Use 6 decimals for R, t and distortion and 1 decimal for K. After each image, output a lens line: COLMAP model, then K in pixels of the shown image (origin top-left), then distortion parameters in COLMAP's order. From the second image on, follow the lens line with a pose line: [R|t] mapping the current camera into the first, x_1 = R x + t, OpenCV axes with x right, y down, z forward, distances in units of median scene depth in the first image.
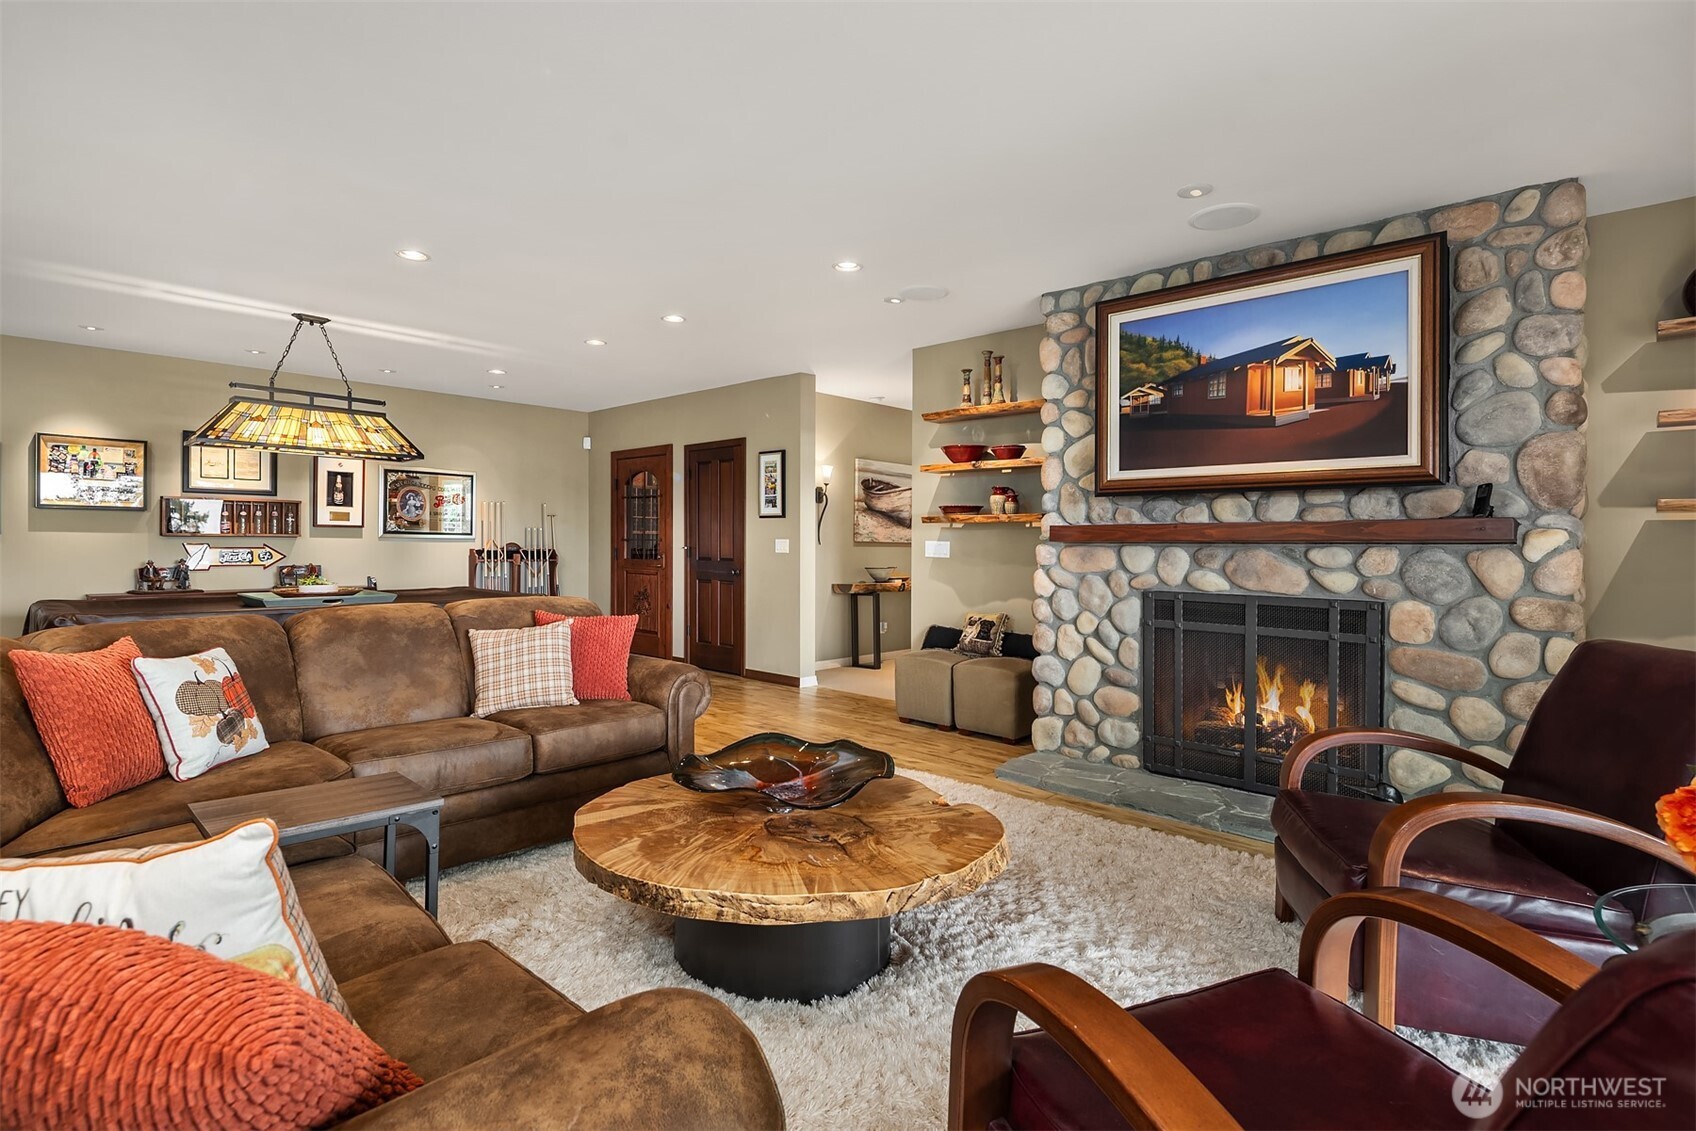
lens RADIAL K [[819.9, 0, 854.7], [0, 819.9, 555.5], [0, 0, 1]] dist [0.001792, -0.001702]
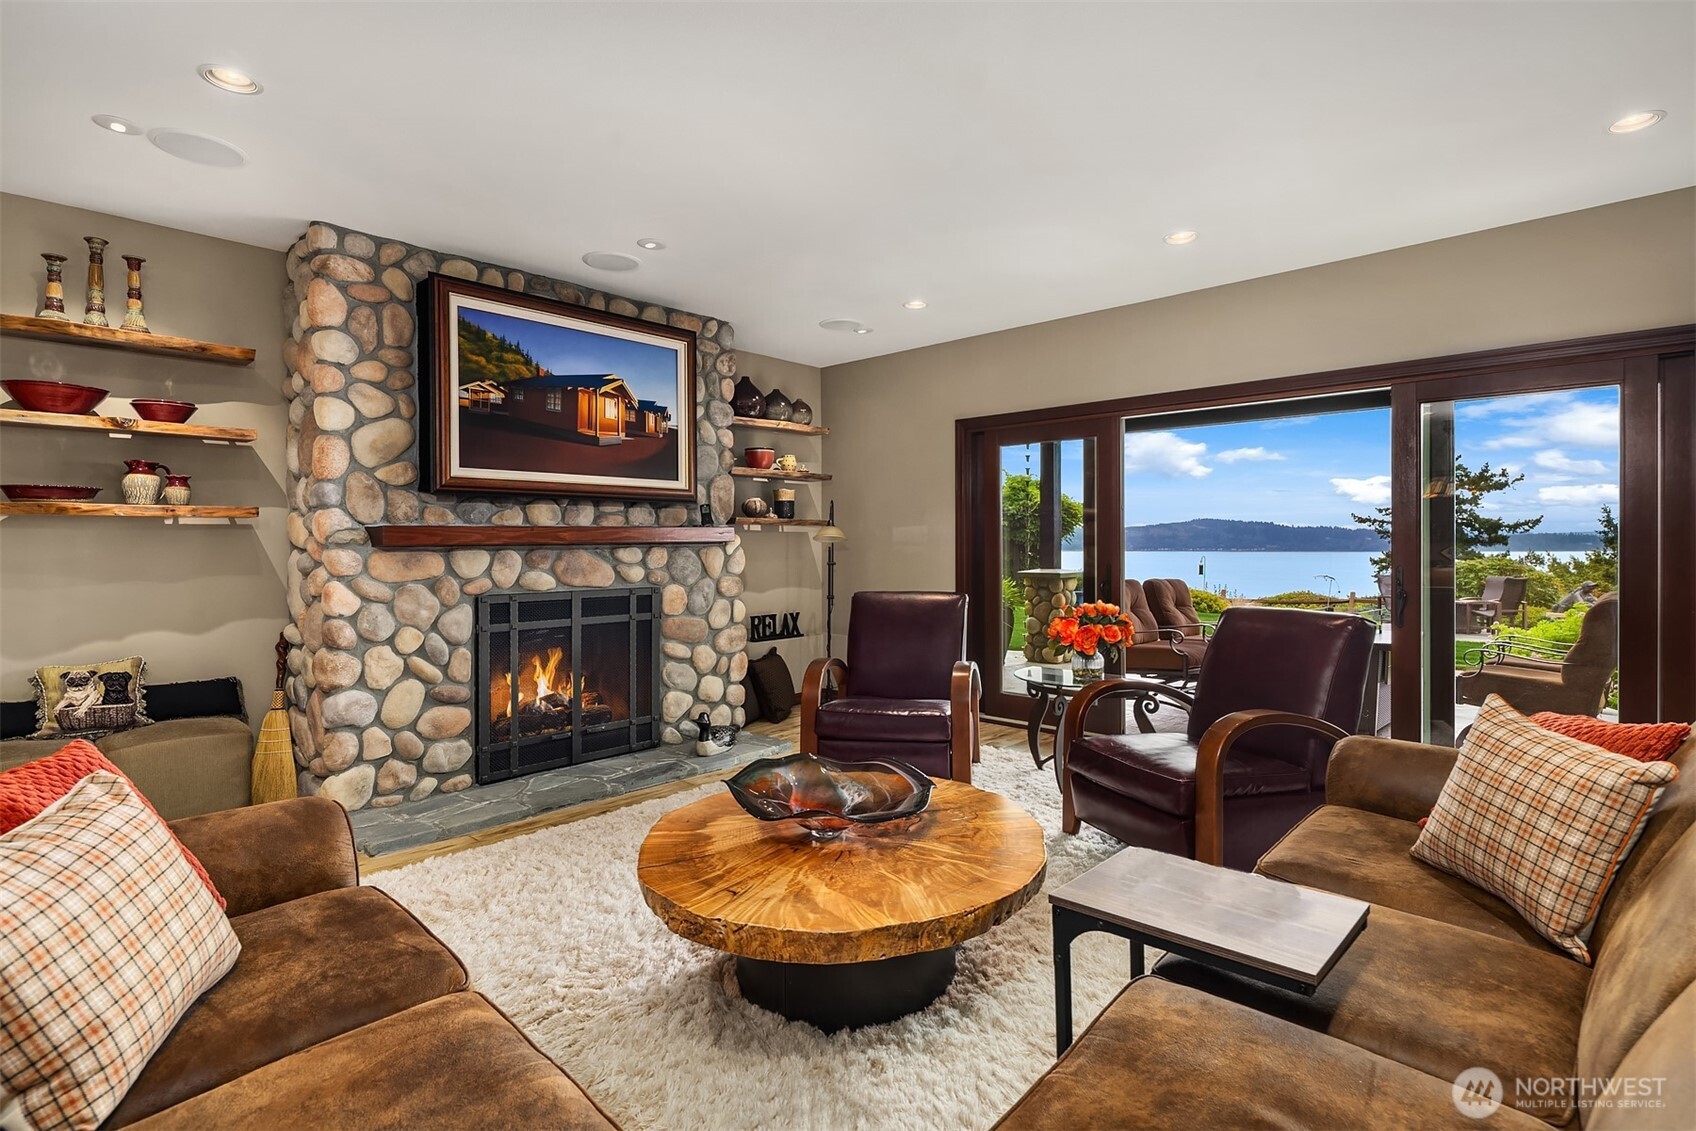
lens RADIAL K [[819.9, 0, 847.0], [0, 819.9, 557.2], [0, 0, 1]] dist [0.001792, -0.001702]
pose [[0.013916, -0.023133, 0.999636, -0.605916], [0.022127, 0.999495, 0.022821, -0.014604], [-0.999658, 0.021802, 0.014421, 0.573413]]
